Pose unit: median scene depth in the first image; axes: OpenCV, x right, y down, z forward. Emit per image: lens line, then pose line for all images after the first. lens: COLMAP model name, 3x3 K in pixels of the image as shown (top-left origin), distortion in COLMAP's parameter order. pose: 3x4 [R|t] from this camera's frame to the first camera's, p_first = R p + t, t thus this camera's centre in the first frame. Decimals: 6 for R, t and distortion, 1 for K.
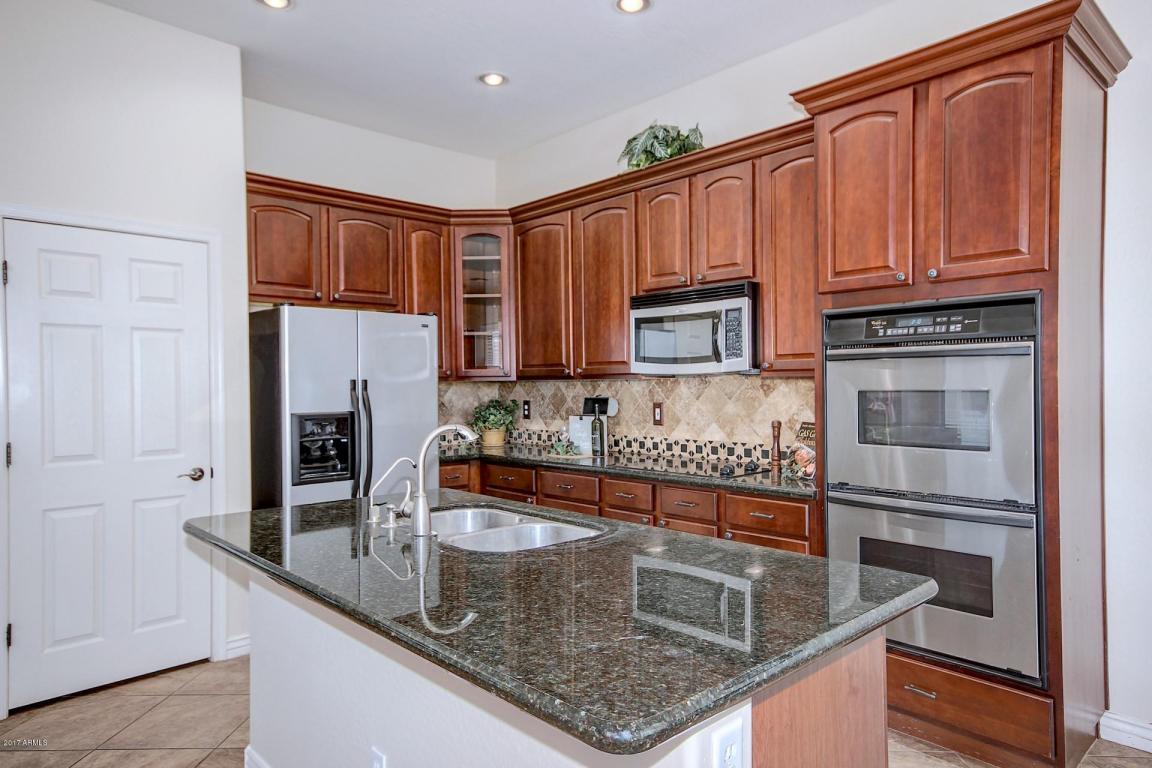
lens RADIAL K [[708.3, 0, 581.1], [0, 708.3, 390.4], [0, 0, 1]] dist [0.009717, 0.009437]
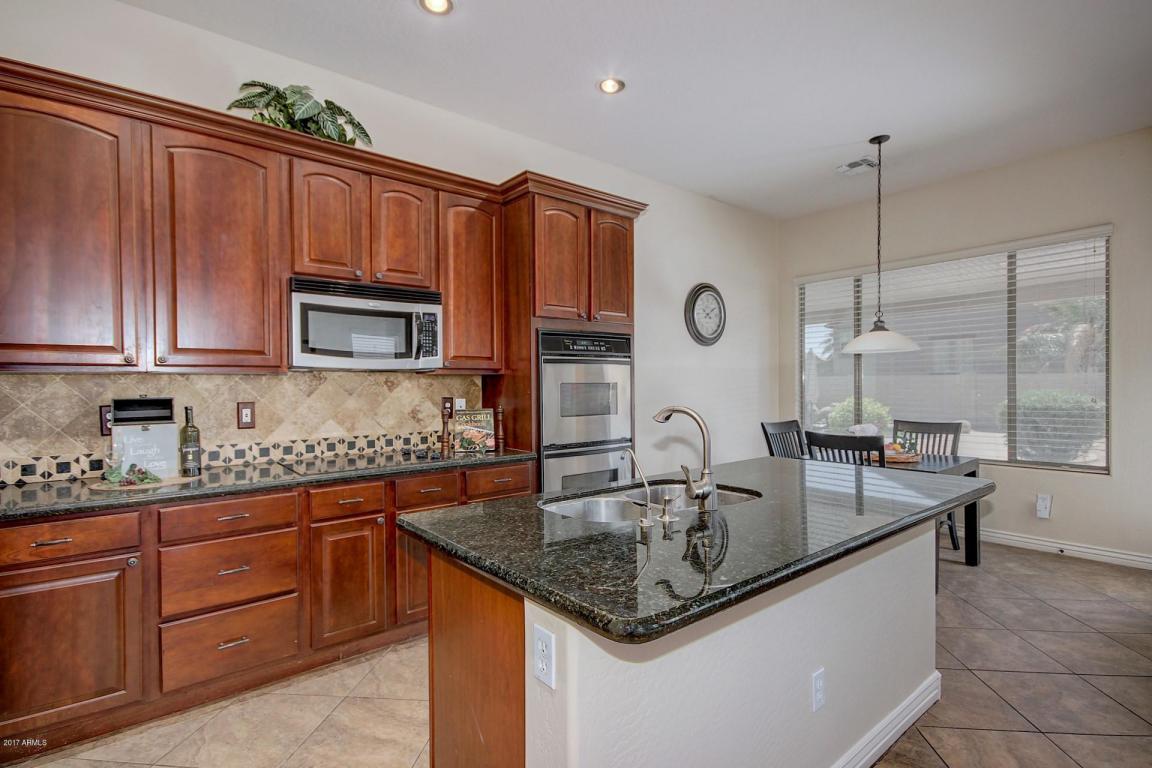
lens RADIAL K [[535.0, 0, 570.6], [0, 535.0, 384.9], [0, 0, 1]] dist [0.001348, -0.003376]
pose [[0.085178, 0.004237, 0.996357, -0.562699], [0.016357, 0.999850, -0.005651, 0.007559], [-0.996231, 0.016778, 0.085096, 0.635513]]
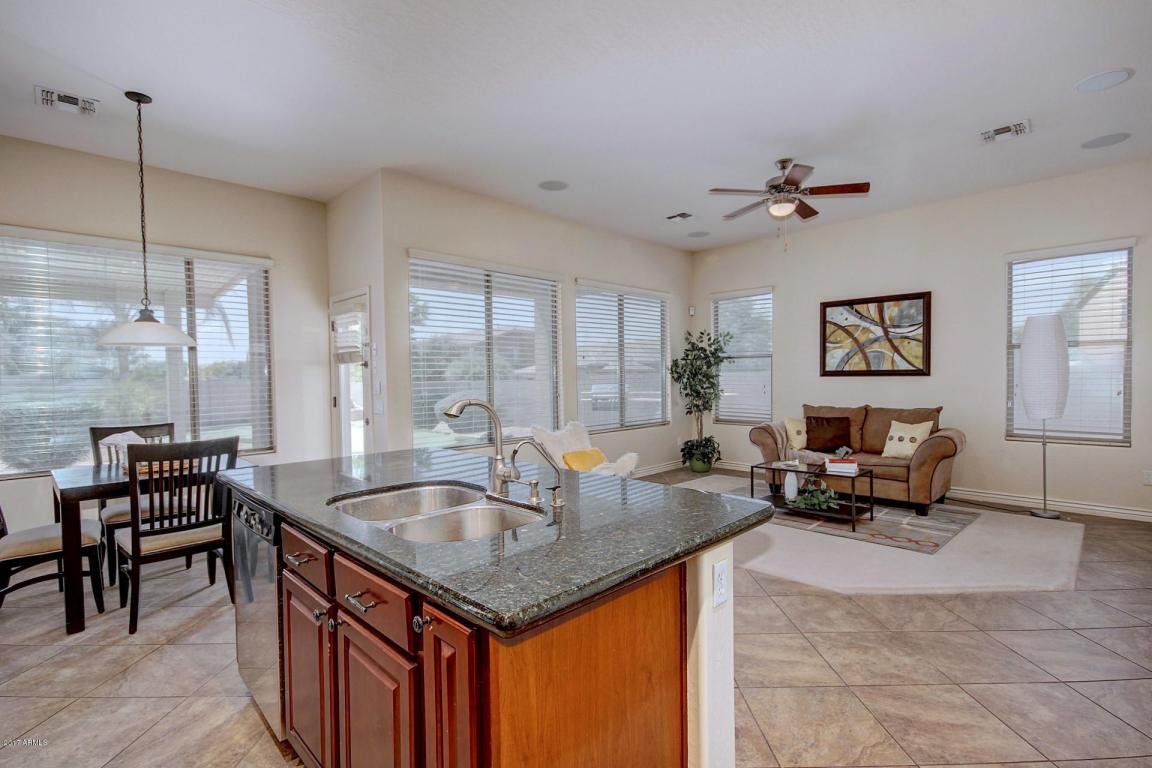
lens RADIAL K [[535.0, 0, 580.1], [0, 535.0, 390.7], [0, 0, 1]] dist [0.001348, -0.003376]
pose [[-0.999109, 0.023075, -0.035350, -0.178141], [0.021718, 0.999030, 0.038300, 0.004444], [0.036199, 0.037498, -0.998641, 1.044639]]
